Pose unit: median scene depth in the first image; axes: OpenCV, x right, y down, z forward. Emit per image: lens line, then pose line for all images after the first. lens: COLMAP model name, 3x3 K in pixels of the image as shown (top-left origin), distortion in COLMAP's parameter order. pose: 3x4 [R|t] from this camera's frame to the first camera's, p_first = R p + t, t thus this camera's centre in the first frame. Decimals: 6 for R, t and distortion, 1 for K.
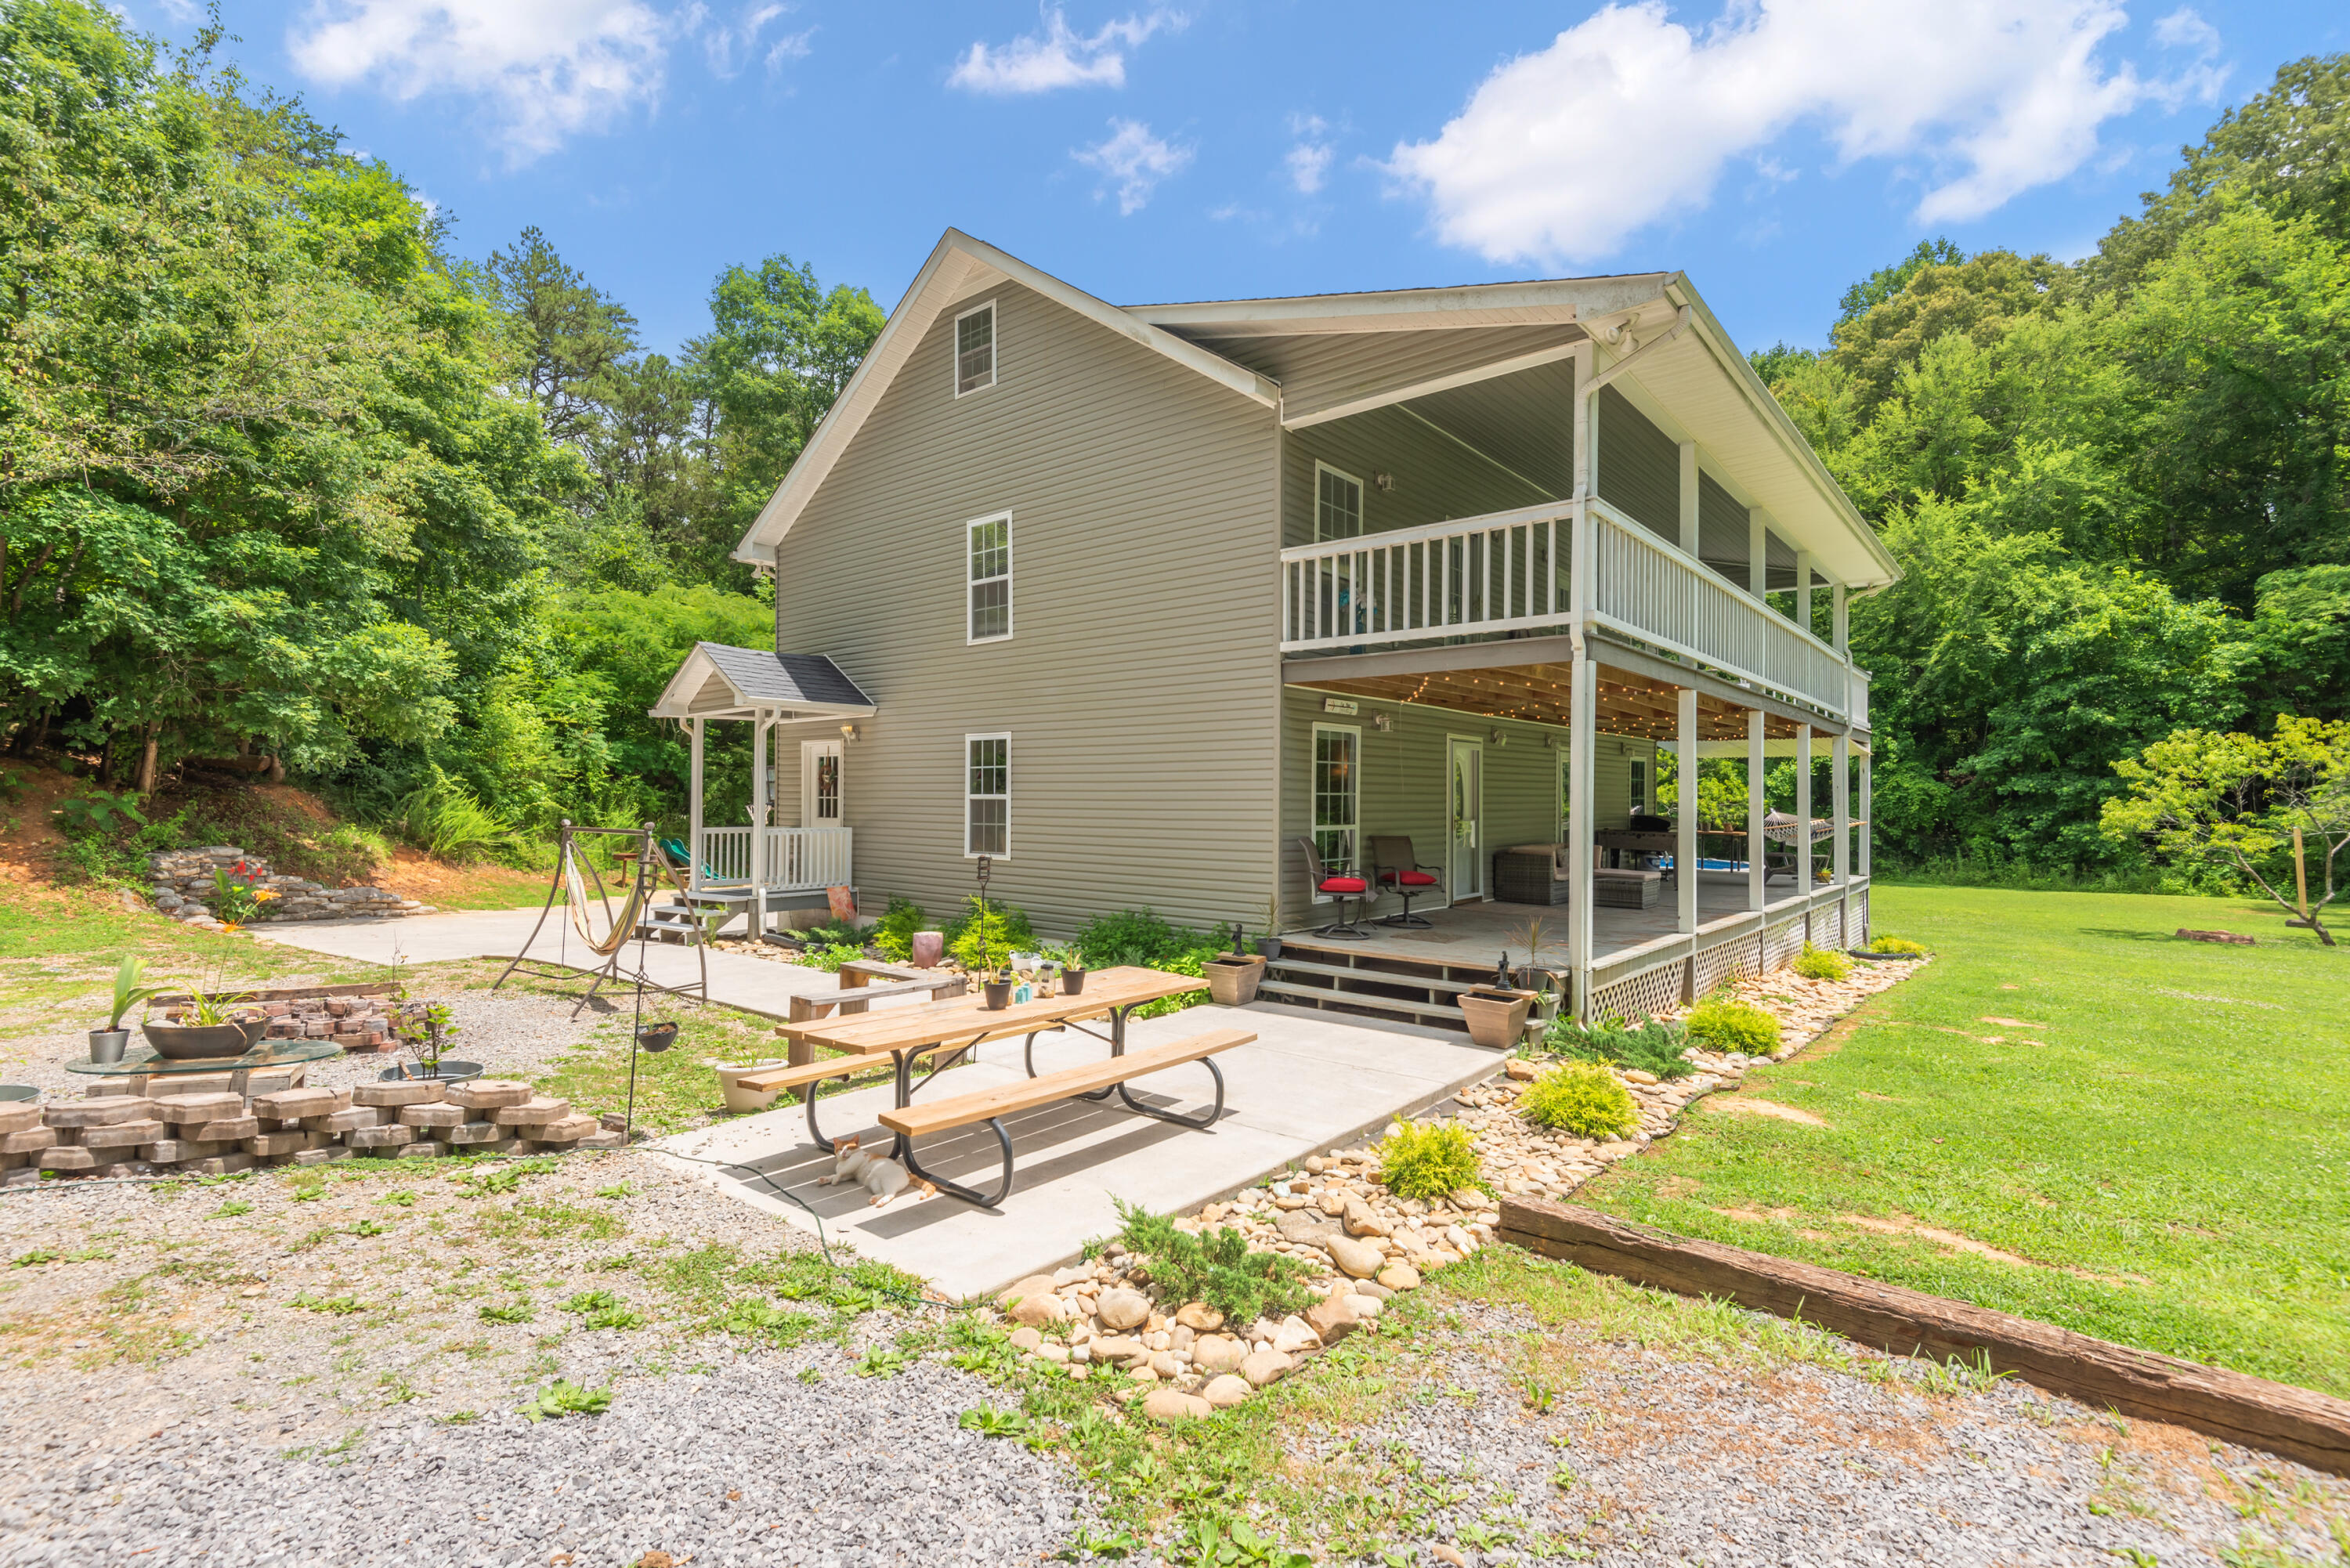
lens RADIAL K [[1069.8, 0, 1164.9], [0, 1069.8, 786.6], [0, 0, 1]] dist [-0.002125, -0.001273]
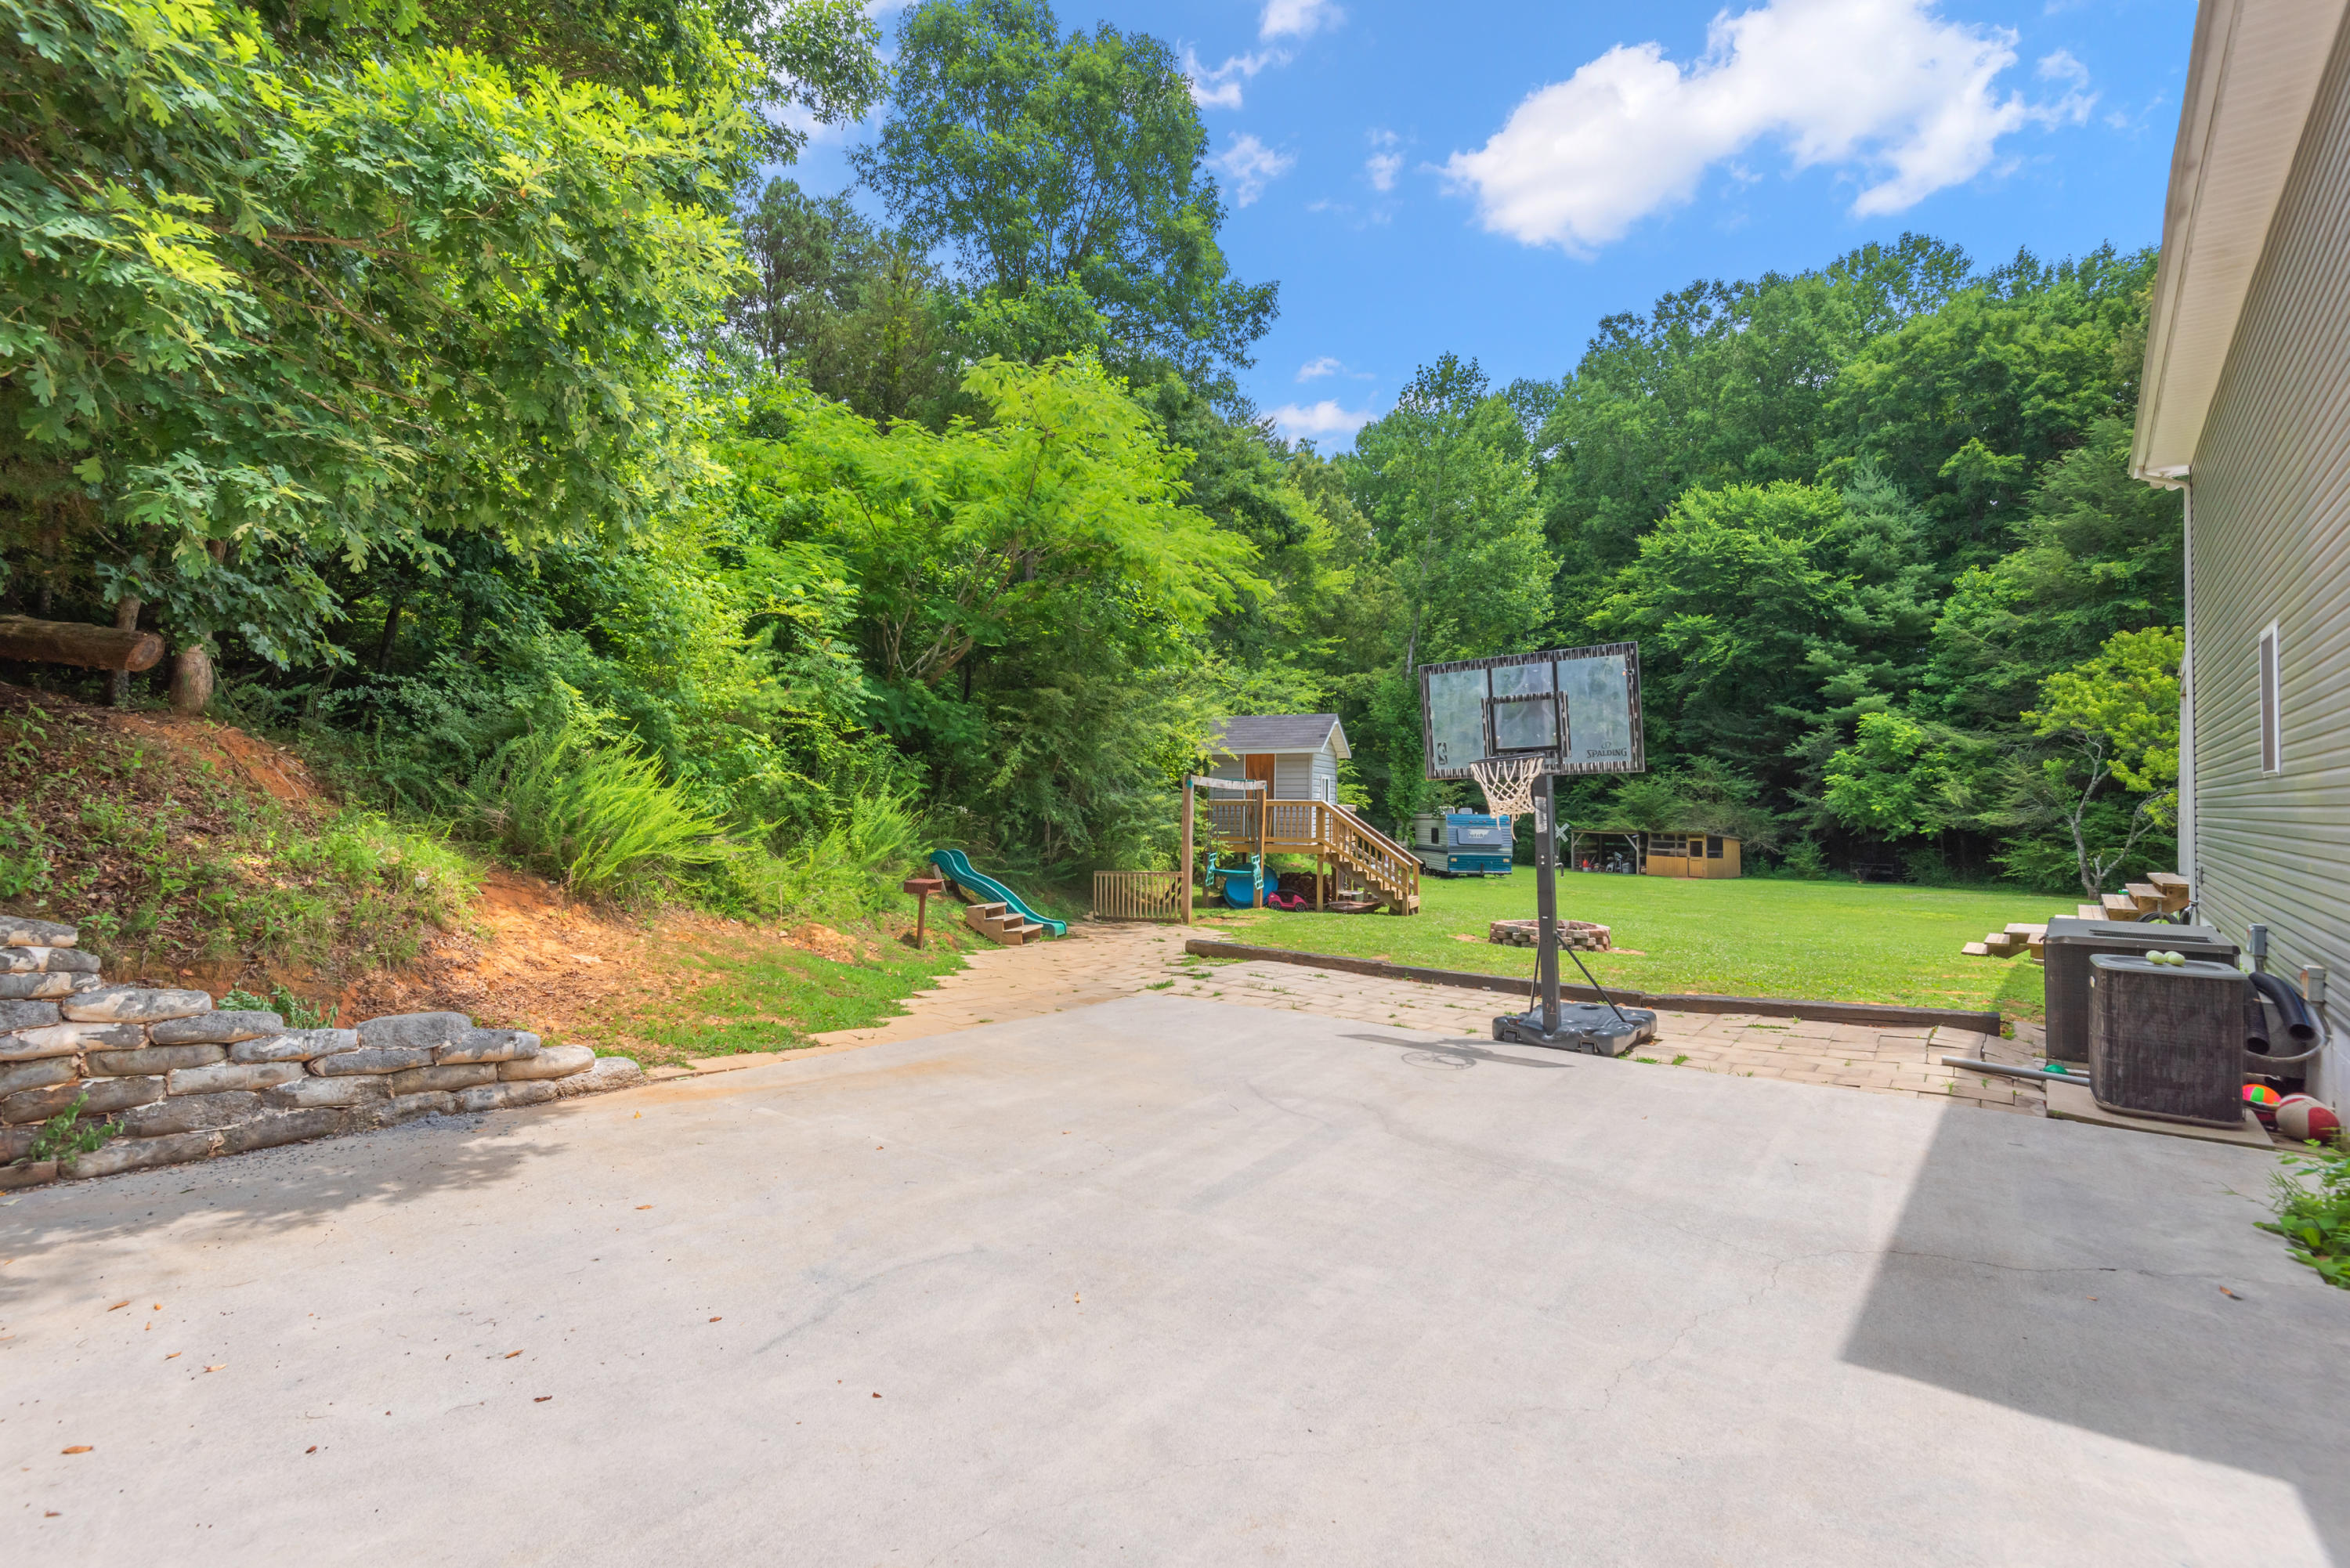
lens RADIAL K [[1069.8, 0, 1172.1], [0, 1069.8, 789.4], [0, 0, 1]] dist [-0.002125, -0.001273]
pose [[0.999991, 0.003929, -0.001591, -0.453356], [-0.003932, 0.999989, -0.002435, 0.025218], [0.001581, 0.002442, 0.999996, 0.588762]]
